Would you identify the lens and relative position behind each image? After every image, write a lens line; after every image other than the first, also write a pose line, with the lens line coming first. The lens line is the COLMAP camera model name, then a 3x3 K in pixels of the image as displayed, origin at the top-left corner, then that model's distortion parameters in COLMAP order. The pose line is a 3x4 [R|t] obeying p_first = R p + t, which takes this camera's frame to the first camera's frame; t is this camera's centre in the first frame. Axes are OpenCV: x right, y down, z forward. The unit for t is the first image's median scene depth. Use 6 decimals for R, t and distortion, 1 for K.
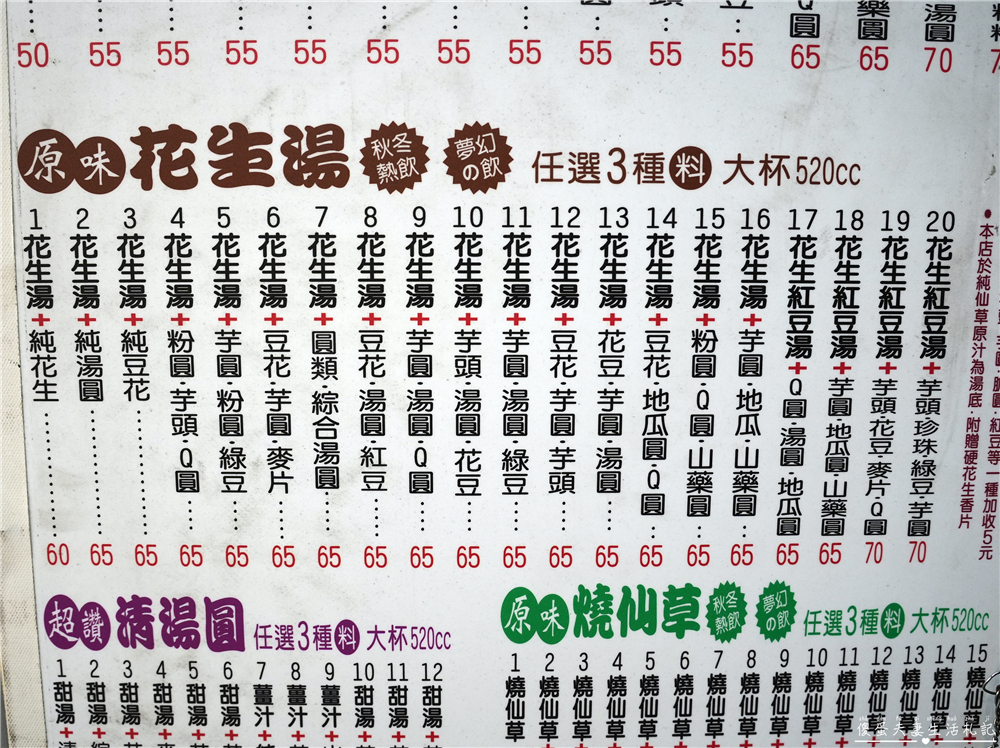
lens RADIAL K [[808.0, 0, 497.6], [0, 808.0, 373.5], [0, 0, 1]] dist [-0.066382, 0.036581]
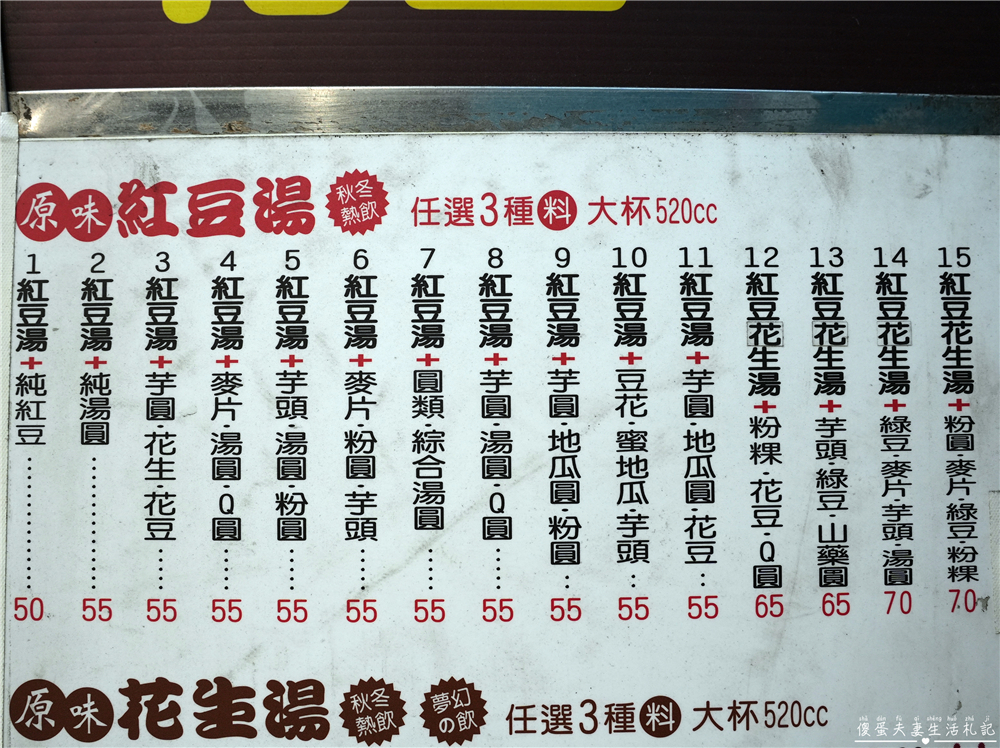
lens RADIAL K [[808.0, 0, 499.4], [0, 808.0, 370.7], [0, 0, 1]] dist [-0.066382, 0.036581]
pose [[0.999900, -0.010882, -0.009015, 0.047922], [0.009484, 0.989721, -0.142698, -0.547625], [0.010476, 0.142598, 0.989725, -0.076096]]
